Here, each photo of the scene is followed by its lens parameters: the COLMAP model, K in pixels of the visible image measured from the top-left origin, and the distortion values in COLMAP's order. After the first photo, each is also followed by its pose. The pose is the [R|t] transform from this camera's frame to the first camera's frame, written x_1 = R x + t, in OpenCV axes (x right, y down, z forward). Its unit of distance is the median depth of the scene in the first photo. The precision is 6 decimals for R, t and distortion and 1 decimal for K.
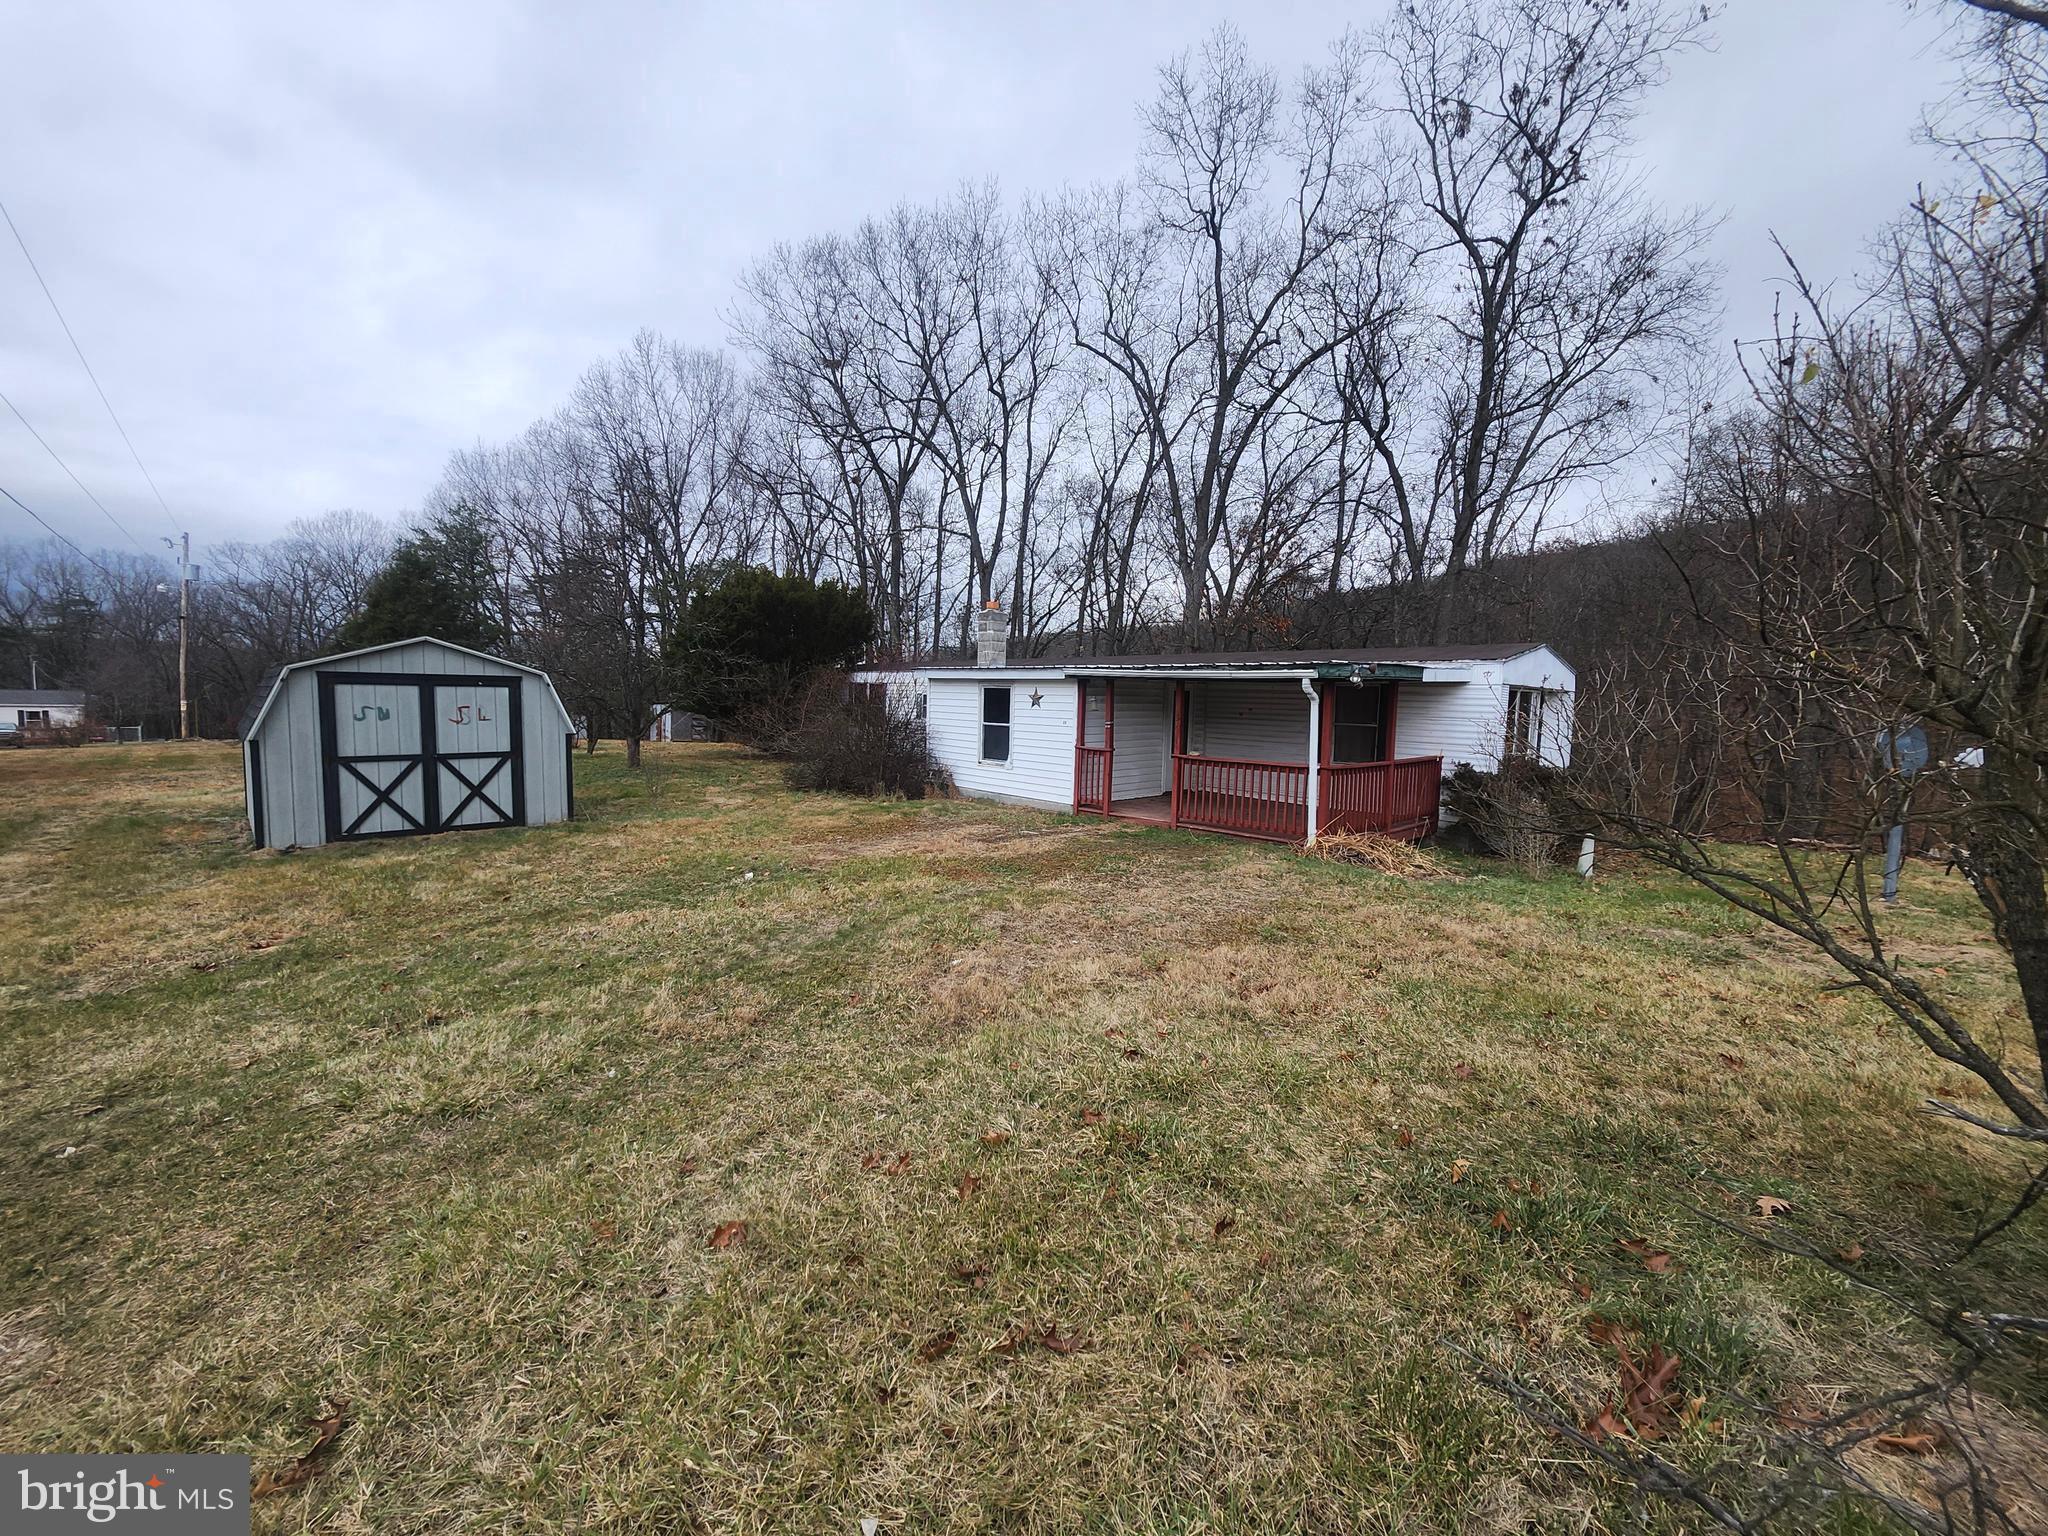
lens RADIAL K [[763.7, 0, 1037.8], [0, 763.7, 751.4], [0, 0, 1]] dist [0.002583, -0.000440]
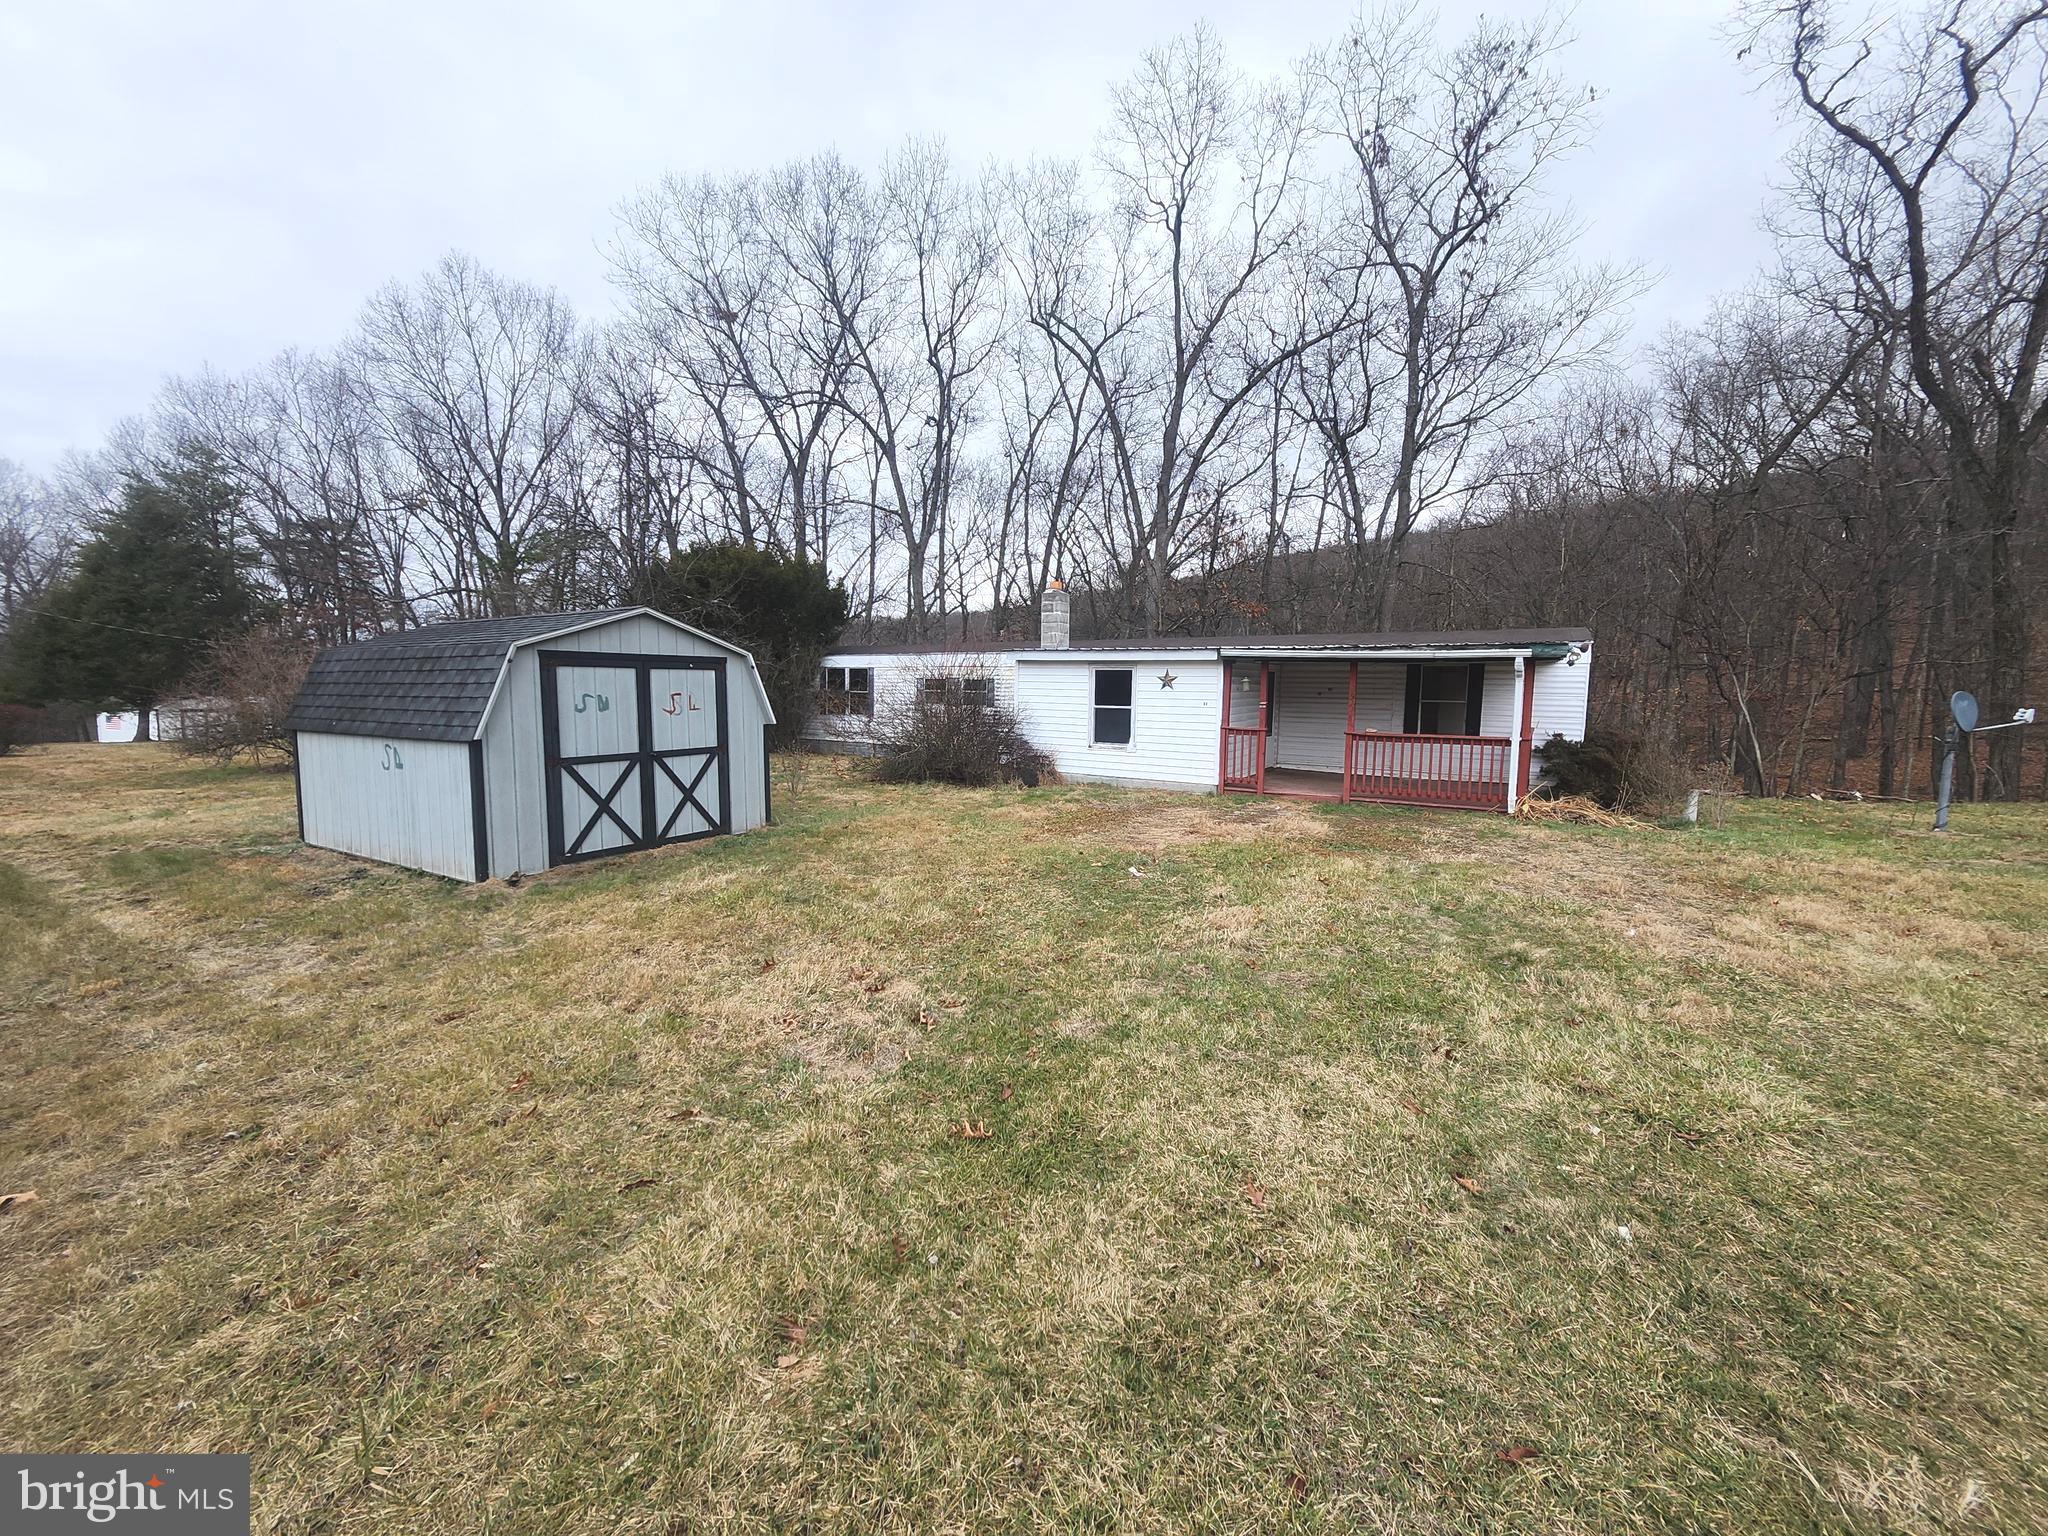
lens RADIAL K [[763.7, 0, 1042.1], [0, 763.7, 751.0], [0, 0, 1]] dist [0.002583, -0.000440]
pose [[0.970896, -0.030981, 0.237490, -0.540245], [0.027110, 0.999441, 0.019549, -0.001793], [-0.237963, -0.012542, 0.971193, 0.099262]]
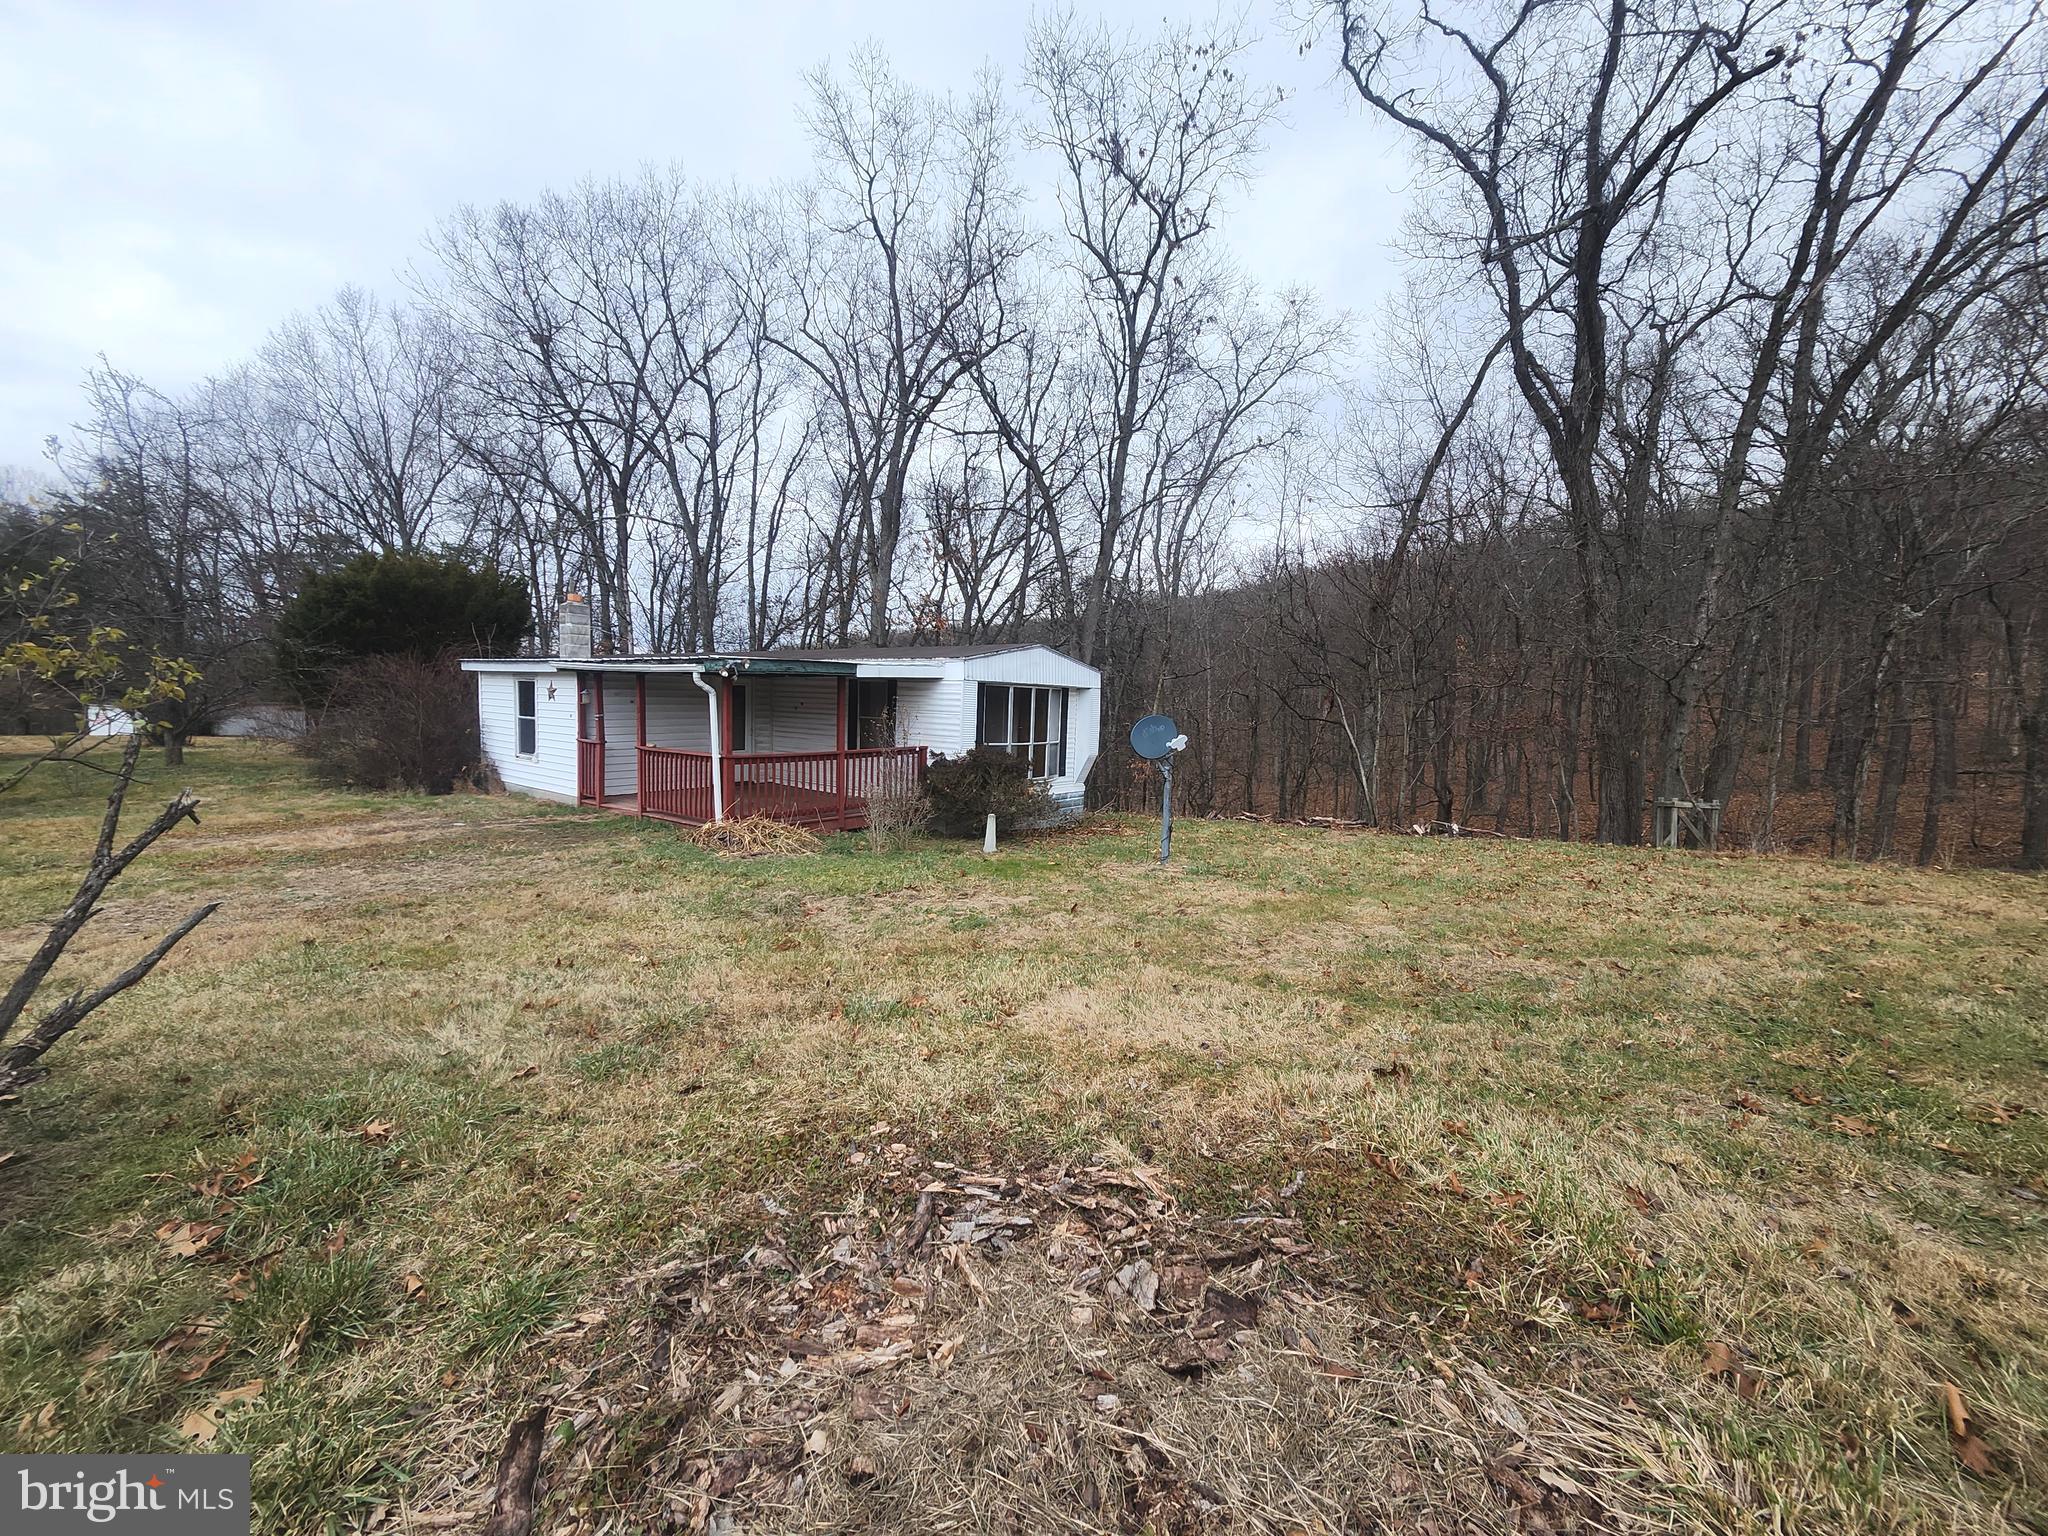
lens RADIAL K [[763.7, 0, 1006.3], [0, 763.7, 753.1], [0, 0, 1]] dist [0.002583, -0.000440]
pose [[0.986514, -0.007474, 0.163509, 0.569240], [0.006575, 0.999960, 0.006036, 0.012677], [-0.163548, -0.004879, 0.986523, -0.117360]]
